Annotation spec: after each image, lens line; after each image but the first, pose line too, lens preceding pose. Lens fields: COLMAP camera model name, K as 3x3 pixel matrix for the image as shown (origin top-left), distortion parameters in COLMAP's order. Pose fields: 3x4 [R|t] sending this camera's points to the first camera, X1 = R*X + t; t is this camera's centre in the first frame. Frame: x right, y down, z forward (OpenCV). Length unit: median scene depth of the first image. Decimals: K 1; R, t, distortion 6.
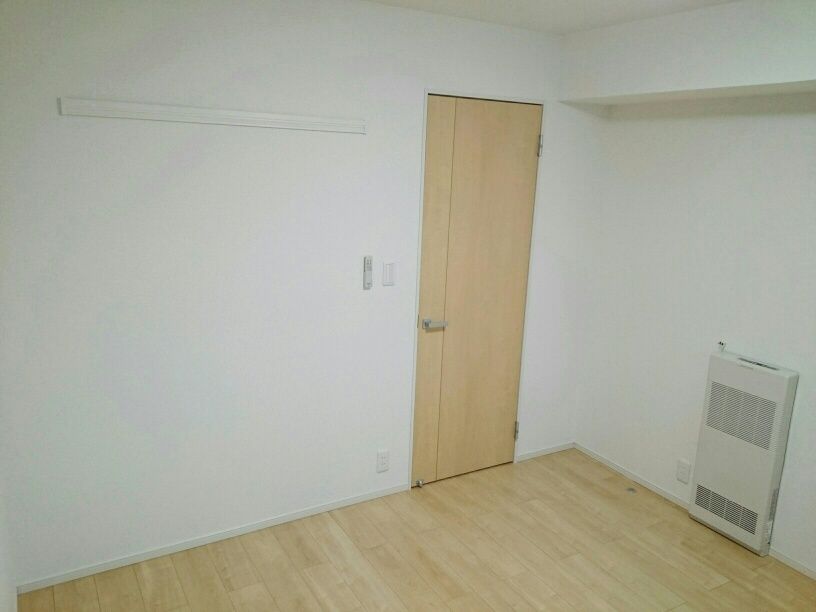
lens RADIAL K [[650.0, 0, 407.5], [0, 650.0, 305.3], [0, 0, 1]] dist [0.030557, -0.005148]
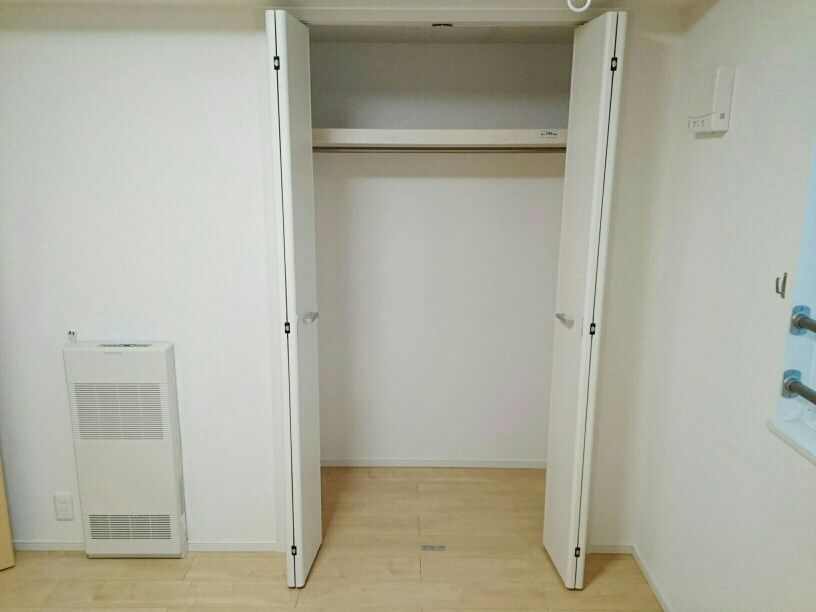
lens RADIAL K [[650.0, 0, 406.5], [0, 650.0, 303.5], [0, 0, 1]] dist [0.030557, -0.005148]
pose [[0.509863, -0.222289, 0.831040, 0.045298], [0.200717, 0.970115, 0.136345, -0.002138], [-0.836512, 0.097286, 0.539243, 0.257594]]
